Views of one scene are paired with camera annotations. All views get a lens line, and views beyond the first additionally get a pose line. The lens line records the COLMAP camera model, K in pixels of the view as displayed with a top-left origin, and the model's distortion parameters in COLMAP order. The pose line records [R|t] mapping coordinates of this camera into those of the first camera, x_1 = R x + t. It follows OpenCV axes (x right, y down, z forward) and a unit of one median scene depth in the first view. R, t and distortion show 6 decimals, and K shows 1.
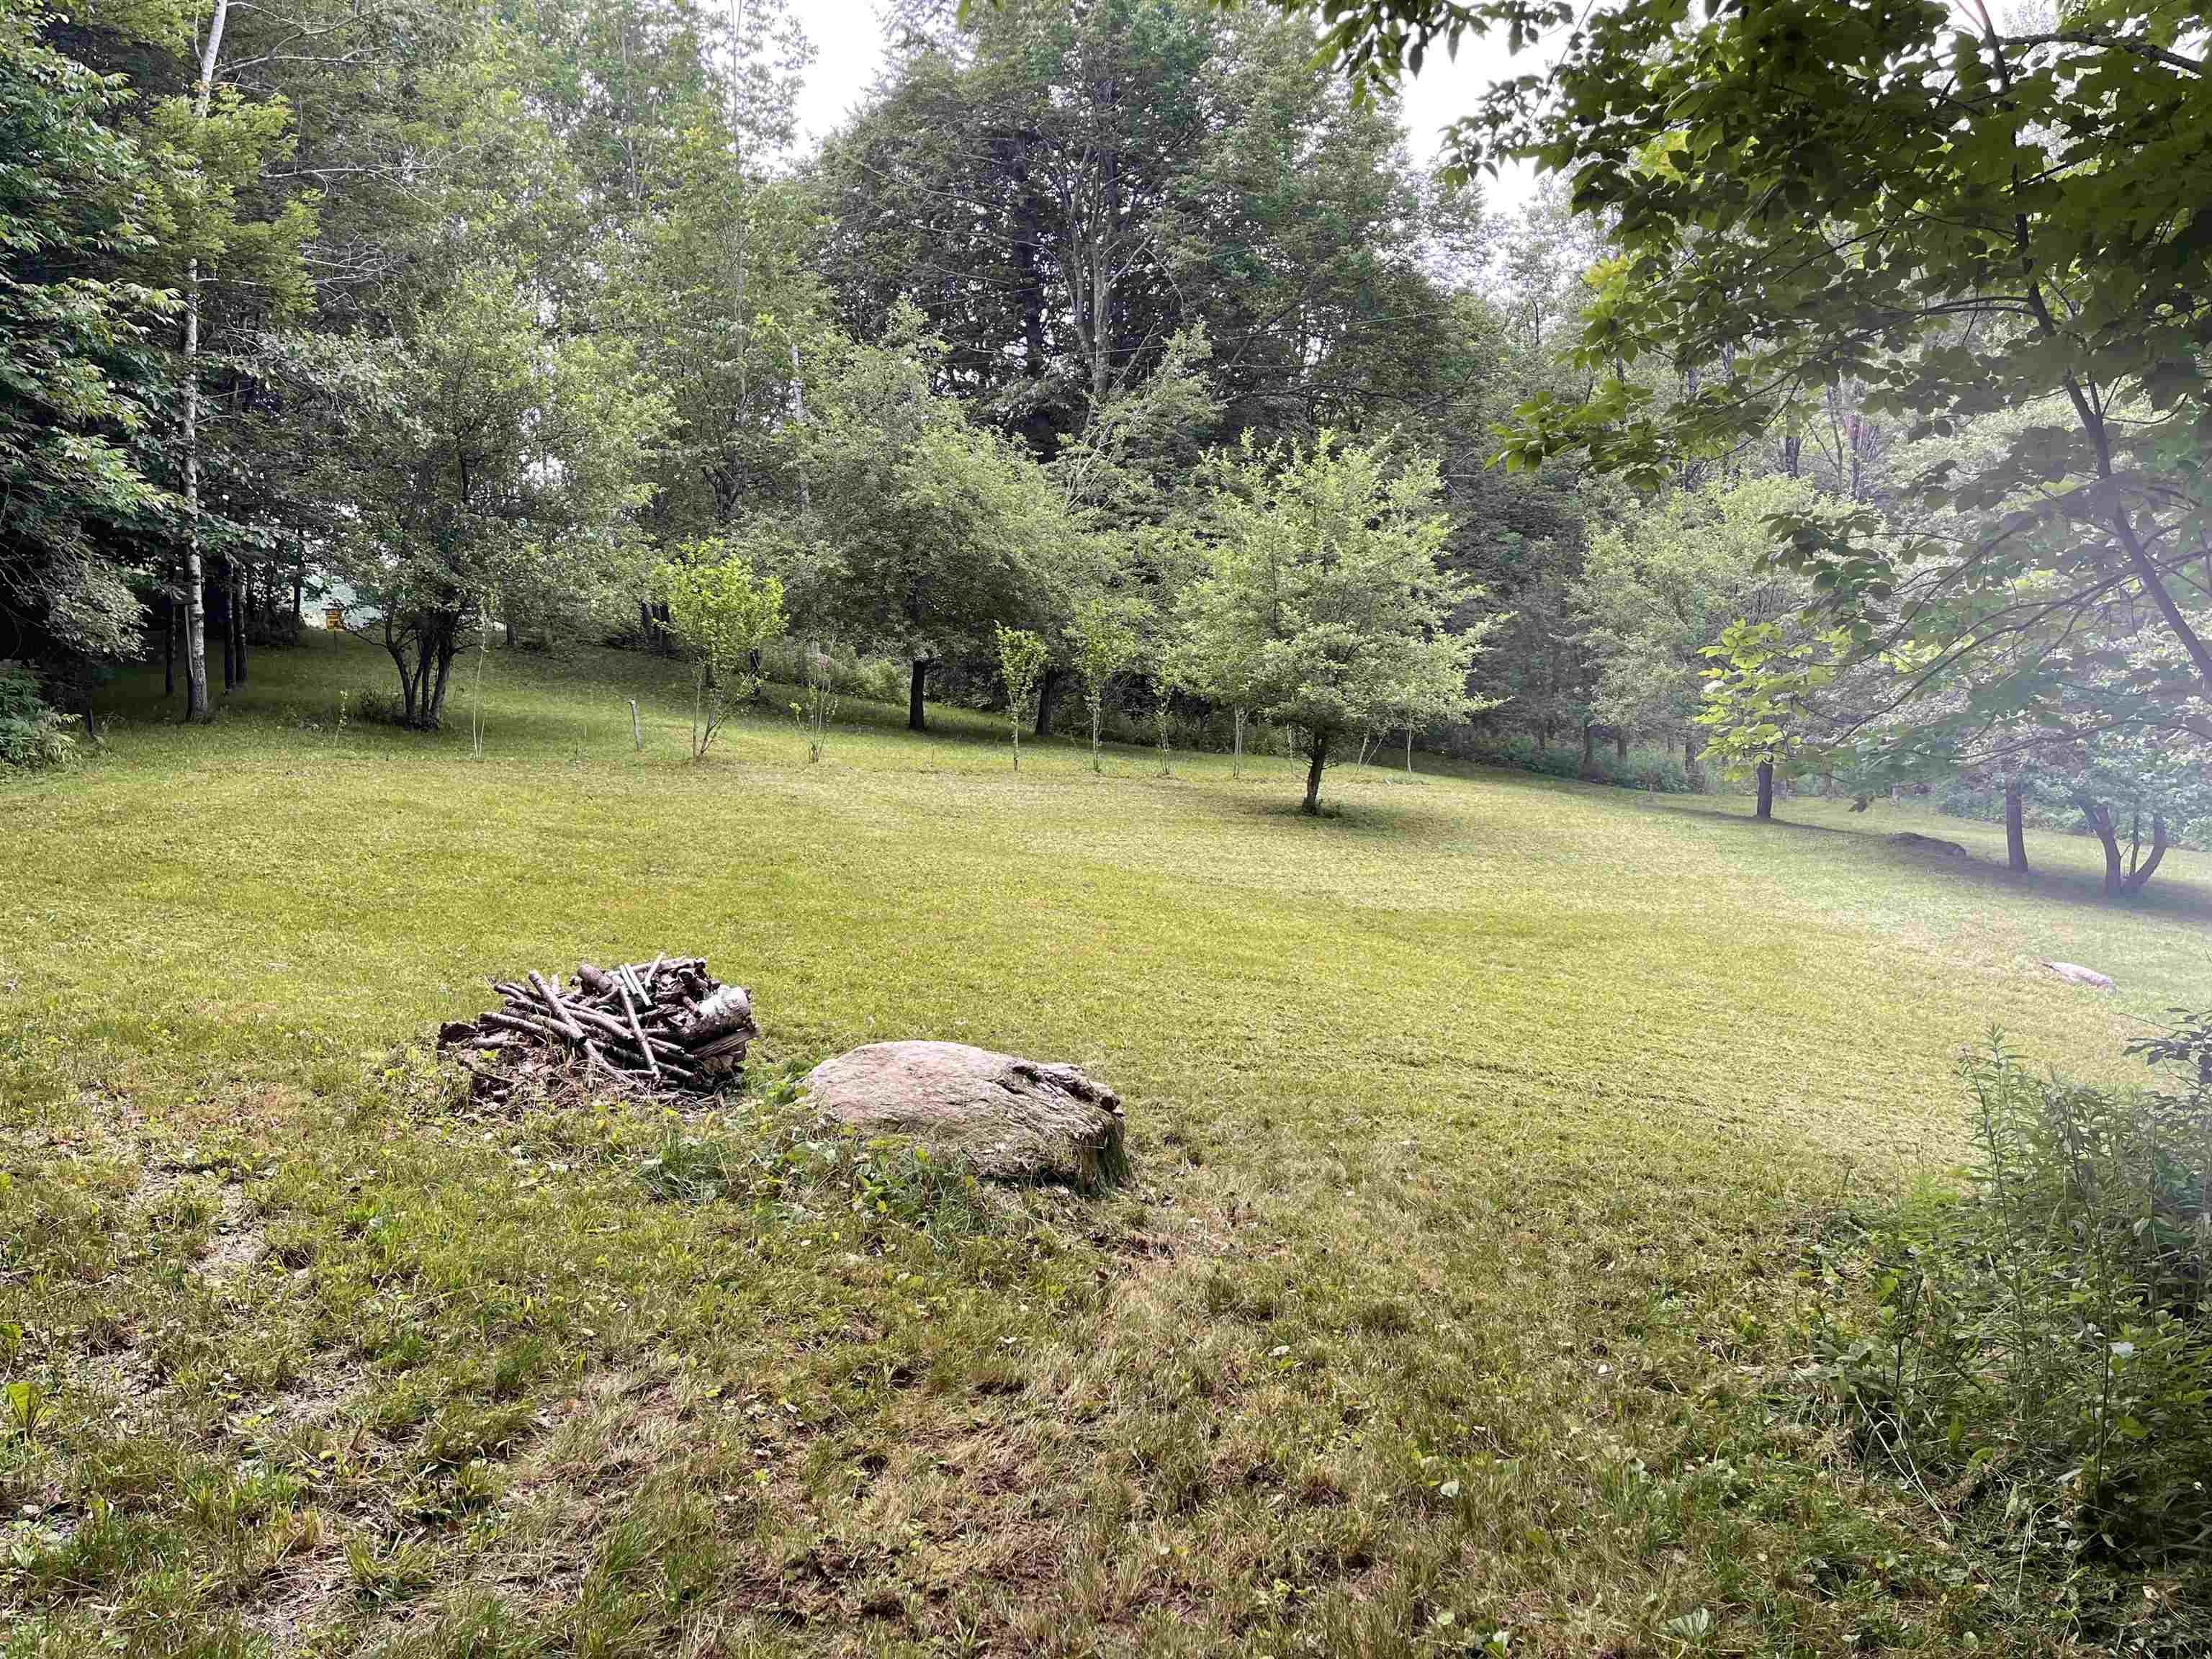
lens RADIAL K [[1652.2, 0, 1109.3], [0, 1652.2, 764.6], [0, 0, 1]] dist [0.116164, -0.129734]
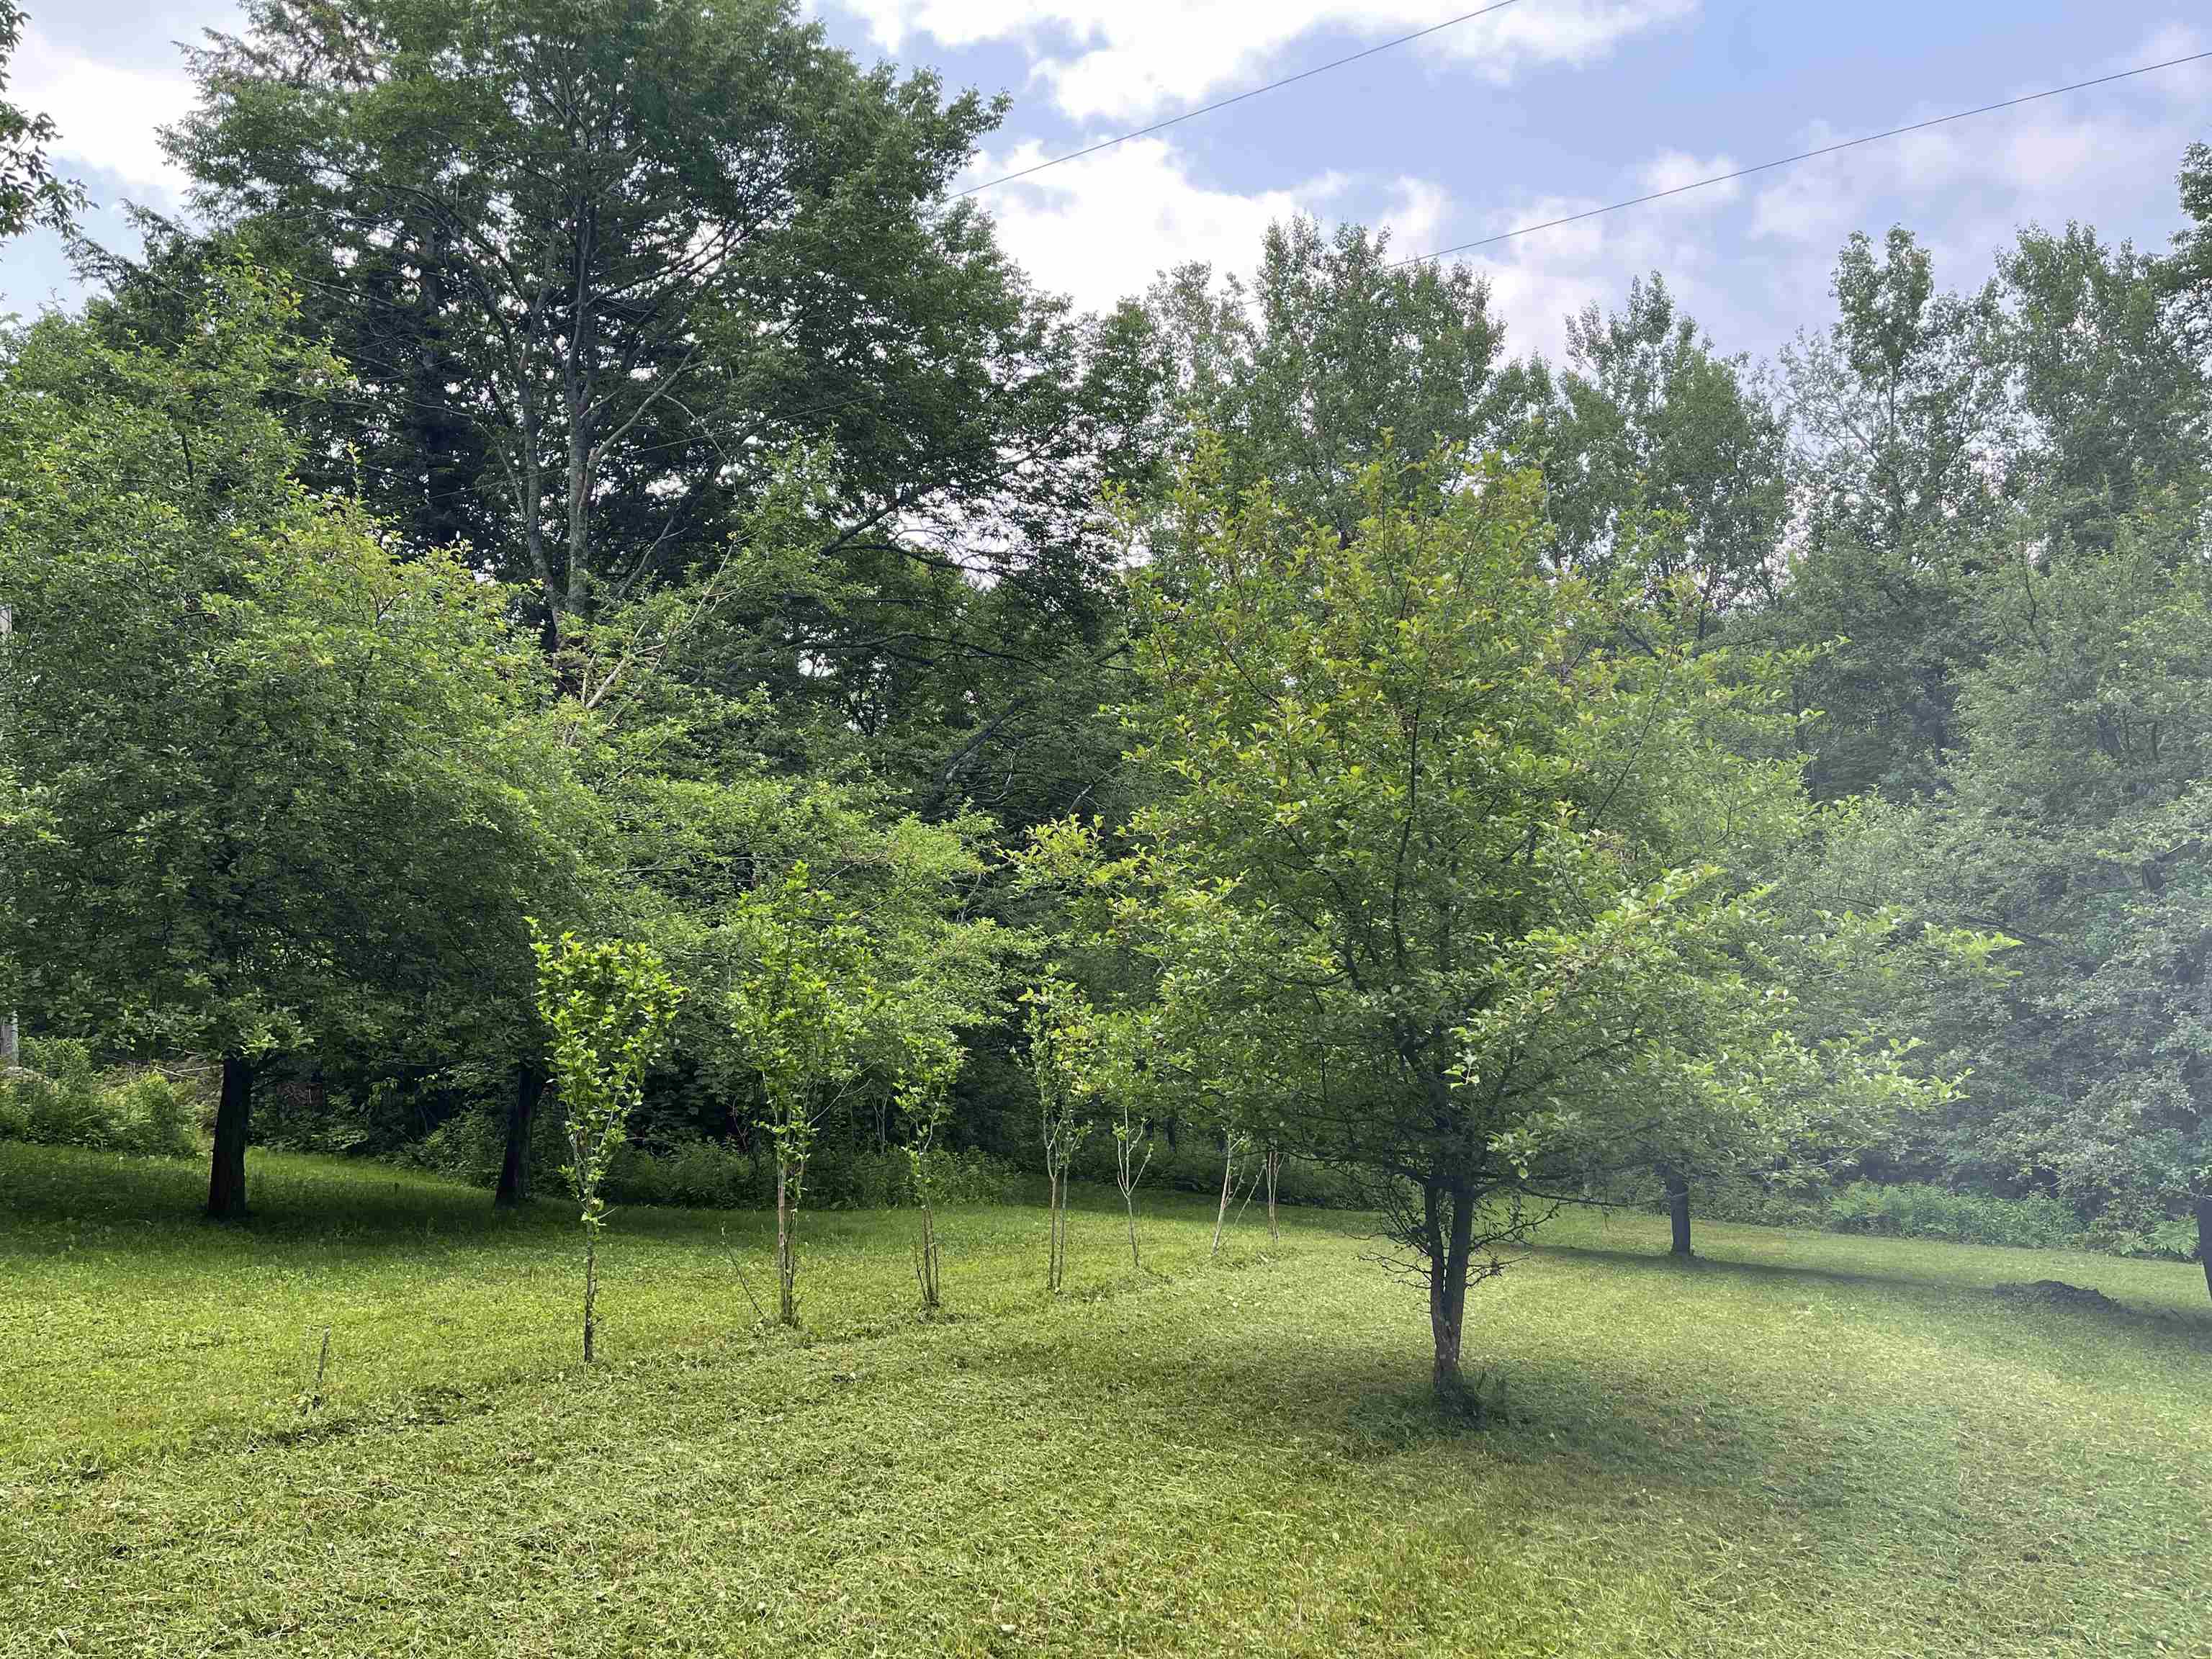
lens RADIAL K [[1702.5, 0, 1107.1], [0, 1702.5, 776.8], [0, 0, 1]] dist [0.102916, -0.108824]
pose [[0.934915, 0.016394, 0.354492, -0.061980], [0.062758, 0.975549, -0.210631, -0.023813], [-0.349278, 0.219170, 0.911027, 0.461745]]
